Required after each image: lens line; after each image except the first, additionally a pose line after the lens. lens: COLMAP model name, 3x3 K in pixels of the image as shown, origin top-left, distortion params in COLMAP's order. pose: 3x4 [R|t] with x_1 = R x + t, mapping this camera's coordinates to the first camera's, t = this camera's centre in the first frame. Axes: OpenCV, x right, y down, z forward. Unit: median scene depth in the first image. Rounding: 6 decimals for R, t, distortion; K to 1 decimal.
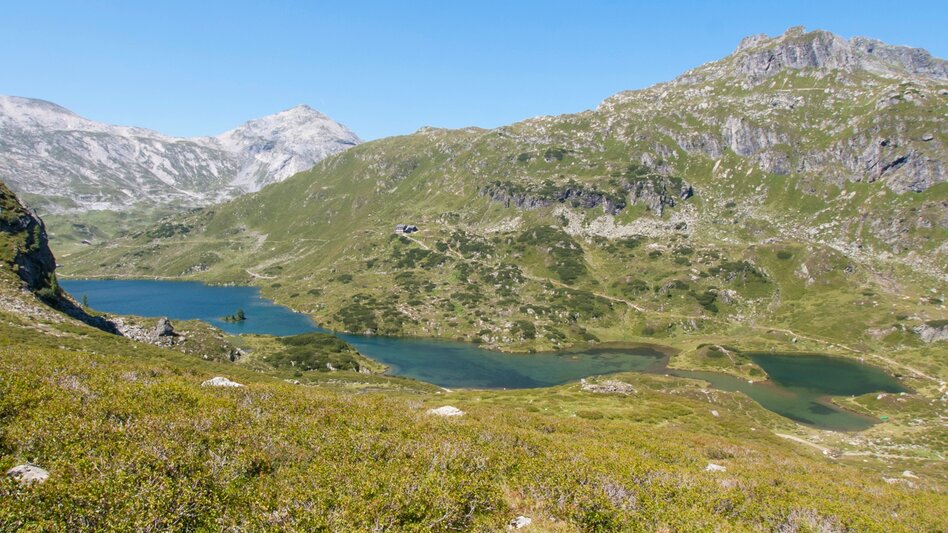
lens RADIAL K [[734.7, 0, 474.4], [0, 734.7, 265.8], [0, 0, 1]] dist [-0.006554, -0.000418]
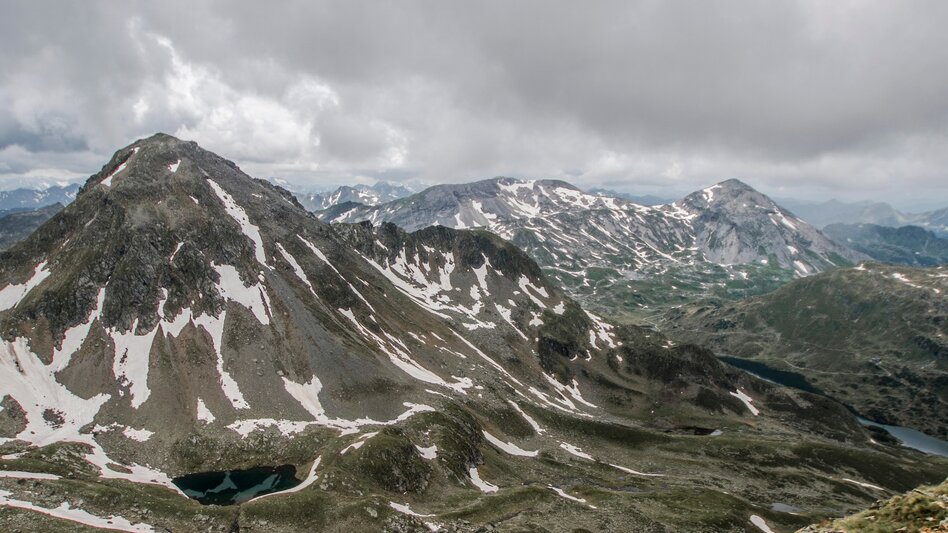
lens RADIAL K [[734.7, 0, 473.5], [0, 734.7, 266.7], [0, 0, 1]] dist [-0.006554, -0.000418]
pose [[0.899754, 0.042737, -0.434299, -0.081270], [-0.018731, 0.998058, 0.059408, -0.152057], [0.435994, -0.045318, 0.898808, -0.534291]]
